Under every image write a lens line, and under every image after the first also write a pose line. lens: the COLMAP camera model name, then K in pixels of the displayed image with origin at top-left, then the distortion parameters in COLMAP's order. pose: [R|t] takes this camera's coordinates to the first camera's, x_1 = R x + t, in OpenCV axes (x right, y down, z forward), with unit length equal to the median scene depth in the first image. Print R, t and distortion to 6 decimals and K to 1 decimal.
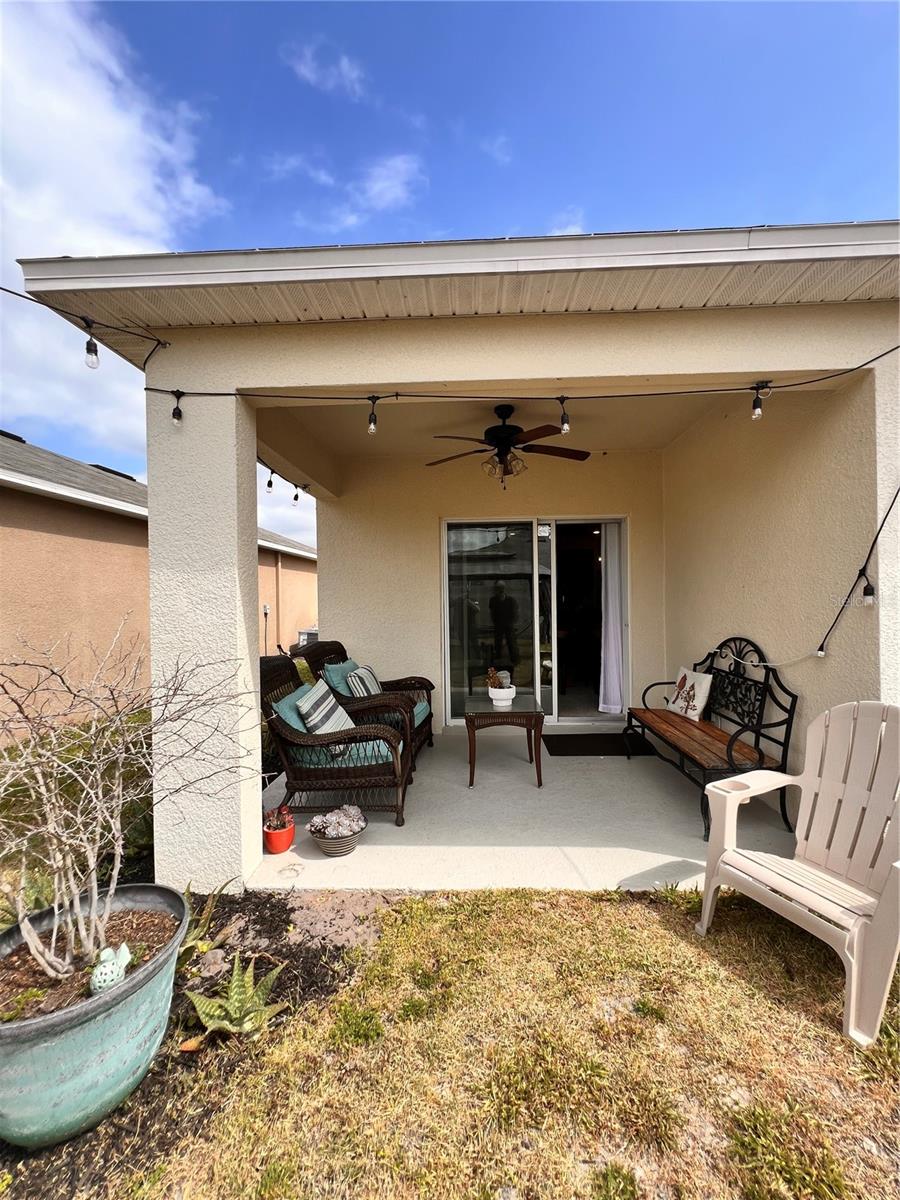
lens RADIAL K [[478.9, 0, 455.6], [0, 478.9, 597.2], [0, 0, 1]] dist [-0.000516, 0.000298]
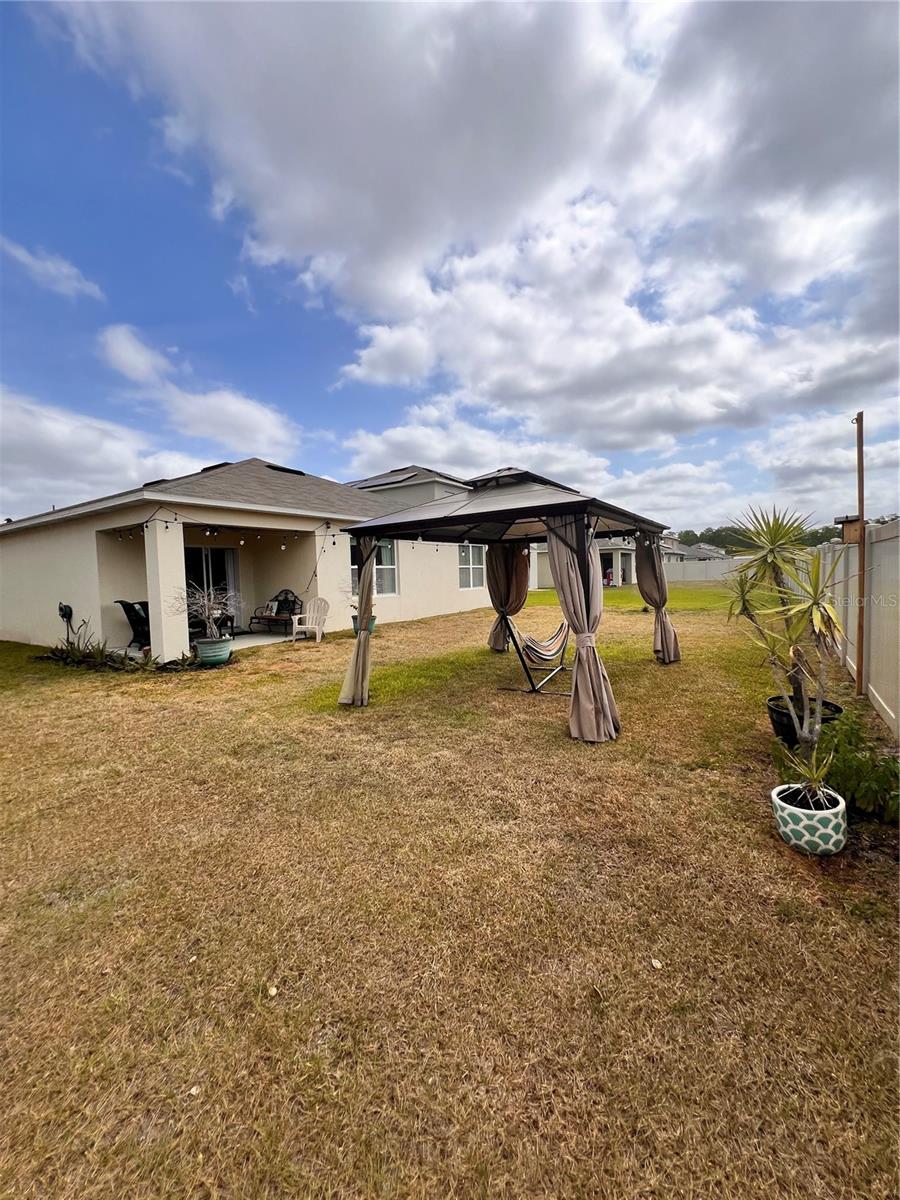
lens RADIAL K [[478.9, 0, 455.6], [0, 478.9, 597.2], [0, 0, 1]] dist [-0.000516, 0.000298]
pose [[0.508676, -0.041437, 0.859960, -2.583221], [0.020424, 0.999141, 0.036063, 0.054115], [-0.860716, -0.000781, 0.509085, -2.677811]]
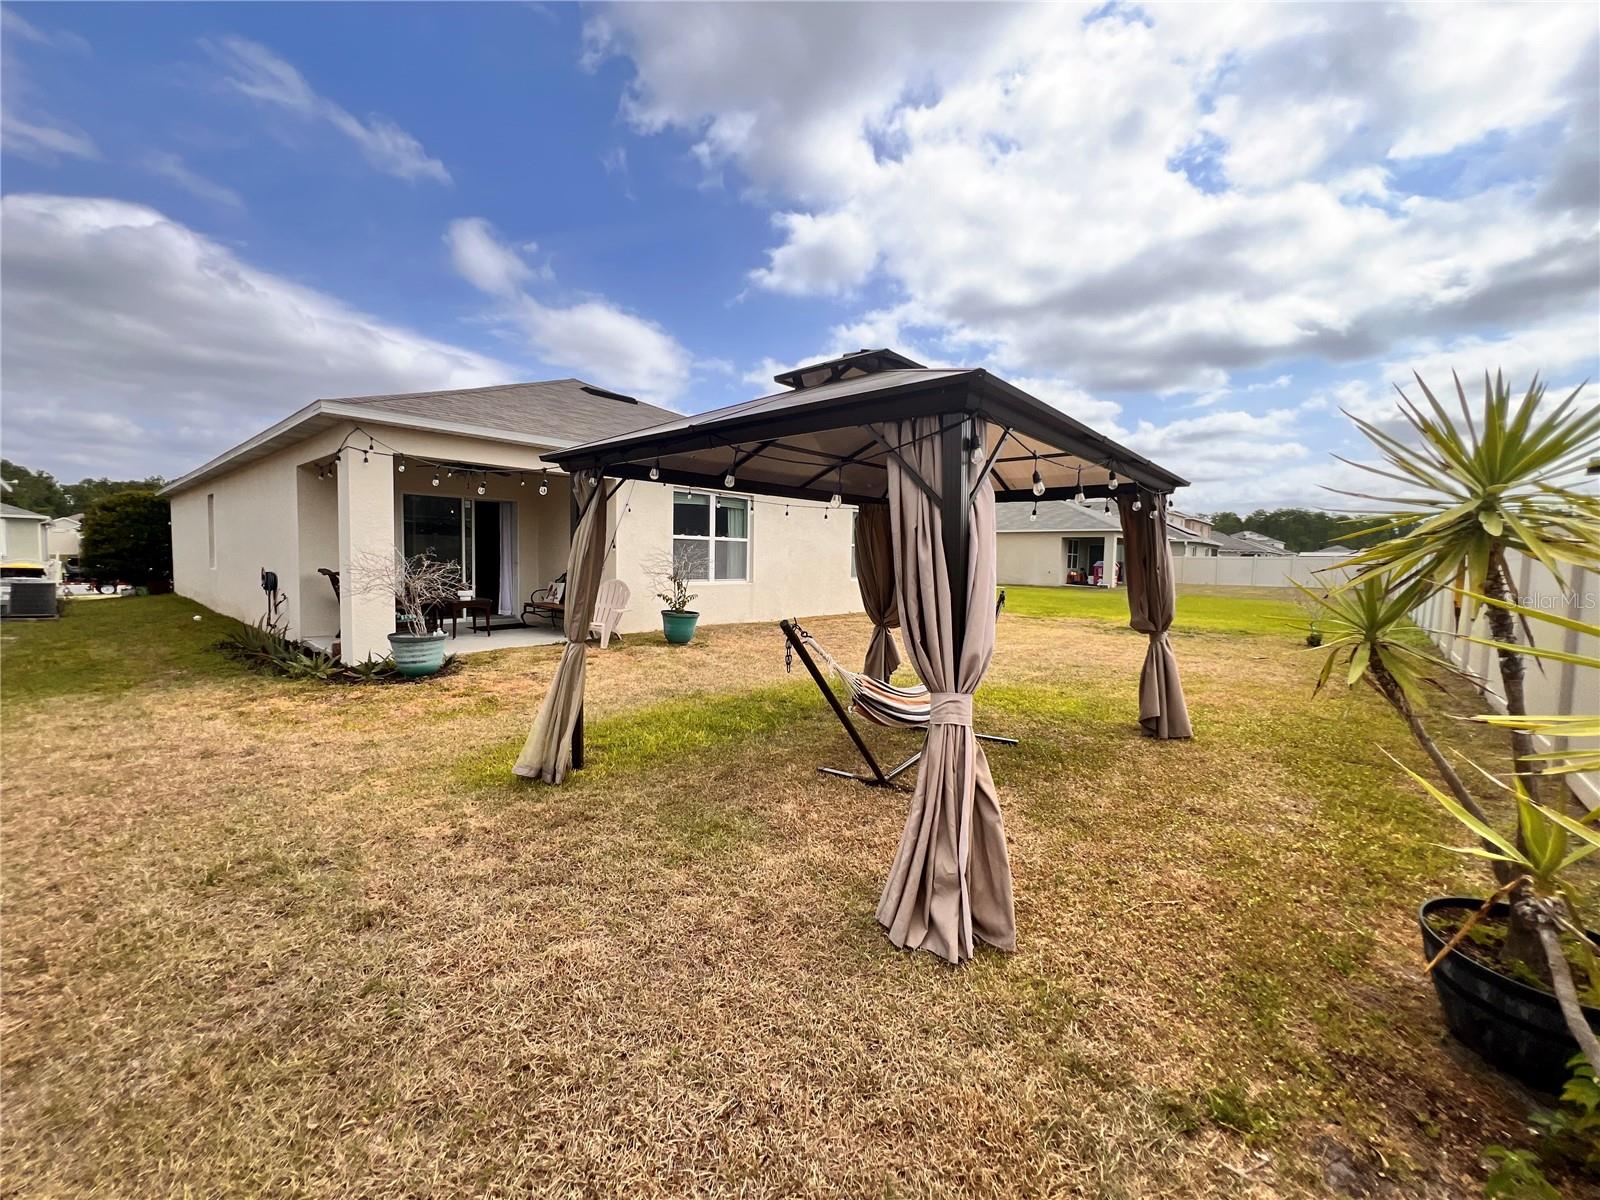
lens RADIAL K [[638.5, 0, 802.1], [0, 638.5, 597.5], [0, 0, 1]] dist [-0.000516, 0.000298]
pose [[0.626614, -0.022562, 0.779003, -1.659431], [-0.029190, 0.998200, 0.052390, 0.064041], [-0.778783, -0.055567, 0.624828, -2.625555]]
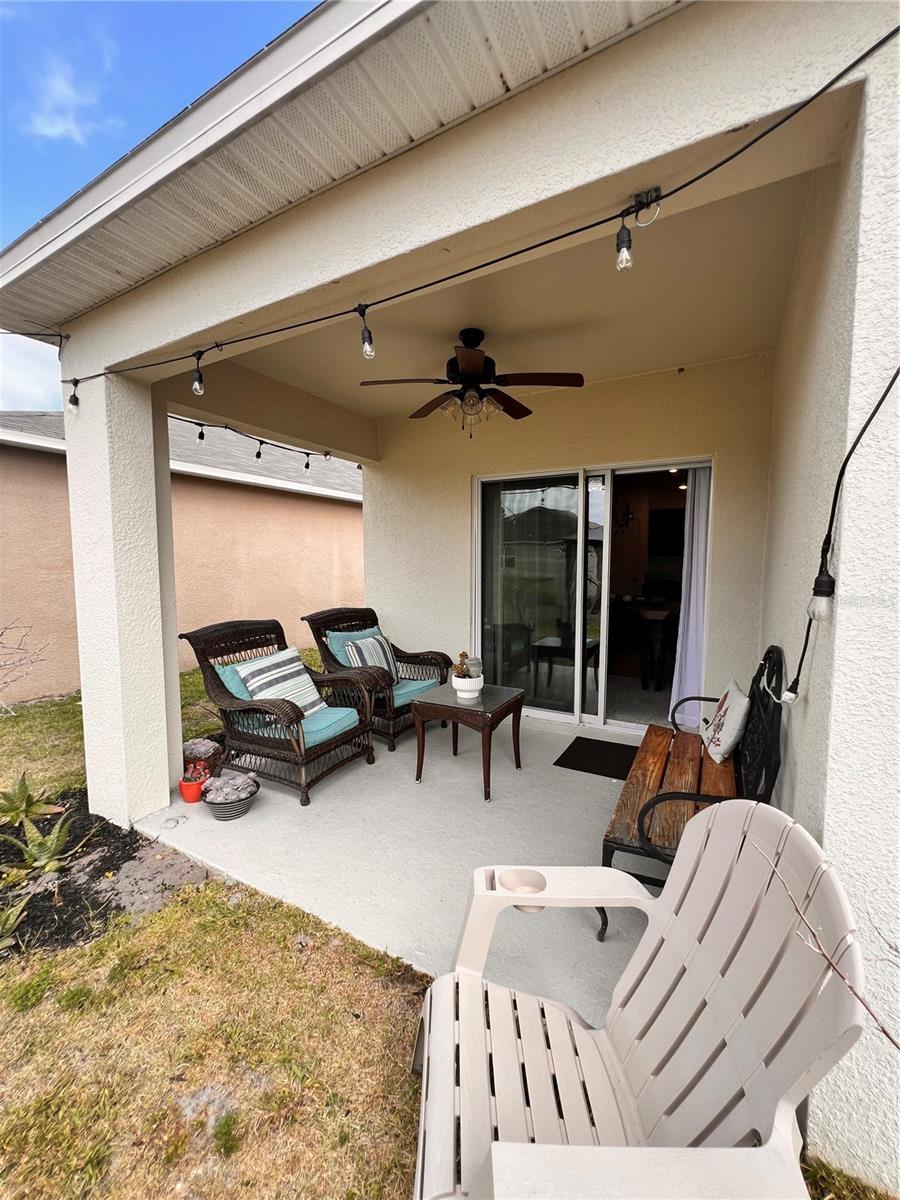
lens RADIAL K [[475.2, 0, 455.8], [0, 475.2, 597.5], [0, 0, 1]] dist [-0.001308, -0.000729]
pose [[0.891258, 0.051429, -0.450571, 0.701151], [-0.013855, 0.996173, 0.086299, -0.035444], [0.453285, -0.070672, 0.888560, 0.382127]]
